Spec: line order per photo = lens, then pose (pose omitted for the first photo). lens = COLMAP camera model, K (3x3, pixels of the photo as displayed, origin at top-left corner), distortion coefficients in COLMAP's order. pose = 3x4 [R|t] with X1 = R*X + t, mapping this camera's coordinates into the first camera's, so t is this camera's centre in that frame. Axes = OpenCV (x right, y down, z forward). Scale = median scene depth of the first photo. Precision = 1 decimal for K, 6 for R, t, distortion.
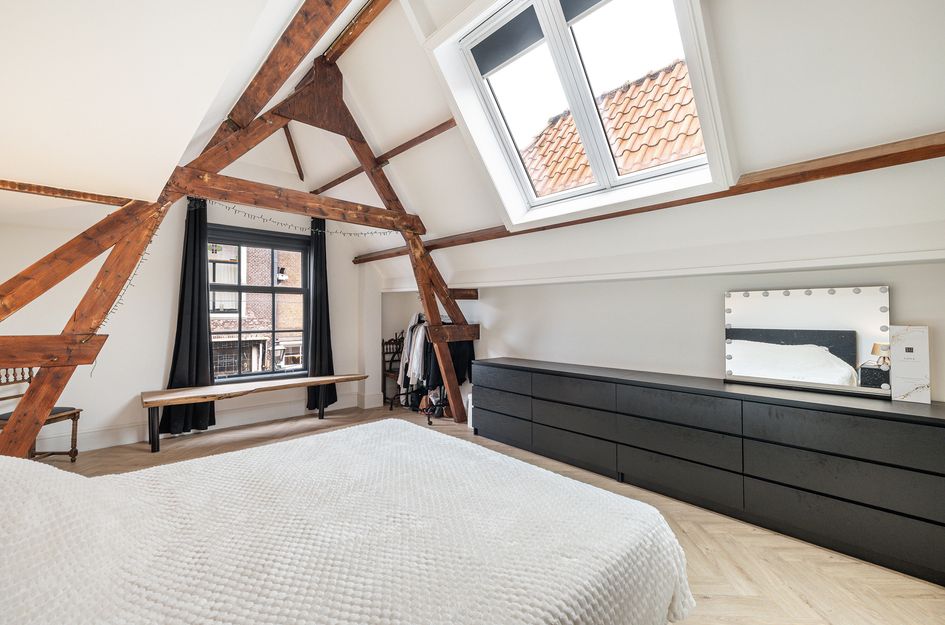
lens RADIAL K [[412.4, 0, 470.8], [0, 412.4, 310.9], [0, 0, 1]] dist [0.000446, 0.000020]
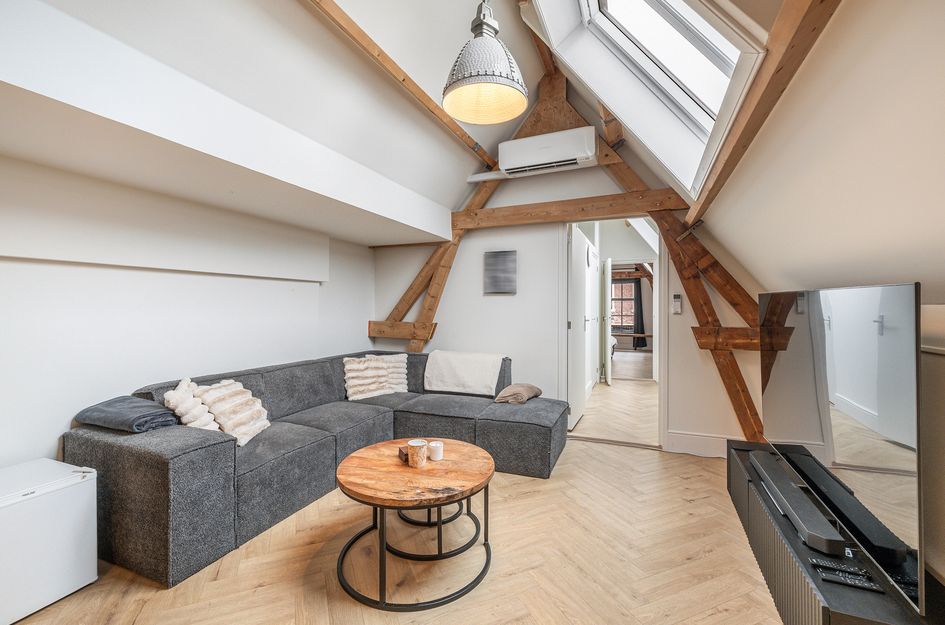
lens RADIAL K [[412.4, 0, 469.9], [0, 412.4, 309.0], [0, 0, 1]] dist [0.000446, 0.000020]
pose [[0.414707, -0.006115, -0.909934, 1.512118], [0.009952, 0.999948, -0.002184, 0.005832], [0.909900, -0.008150, 0.414747, -0.972277]]
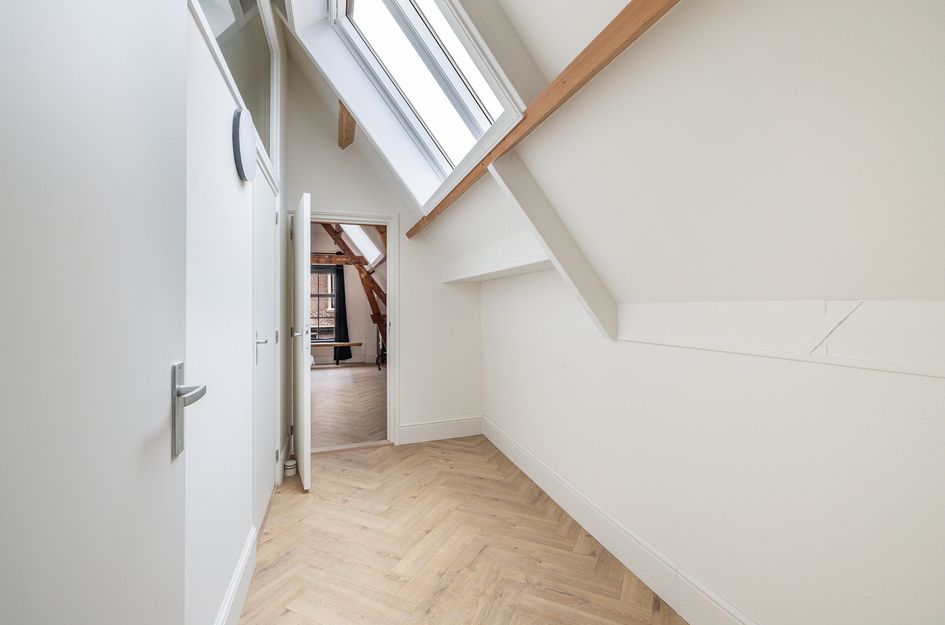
lens RADIAL K [[412.4, 0, 475.4], [0, 412.4, 308.3], [0, 0, 1]] dist [0.000446, 0.000020]
pose [[0.916073, -0.006612, -0.400958, 0.944937], [0.011289, 0.999893, 0.009305, -0.001841], [0.400853, -0.013050, 0.916049, -0.451798]]
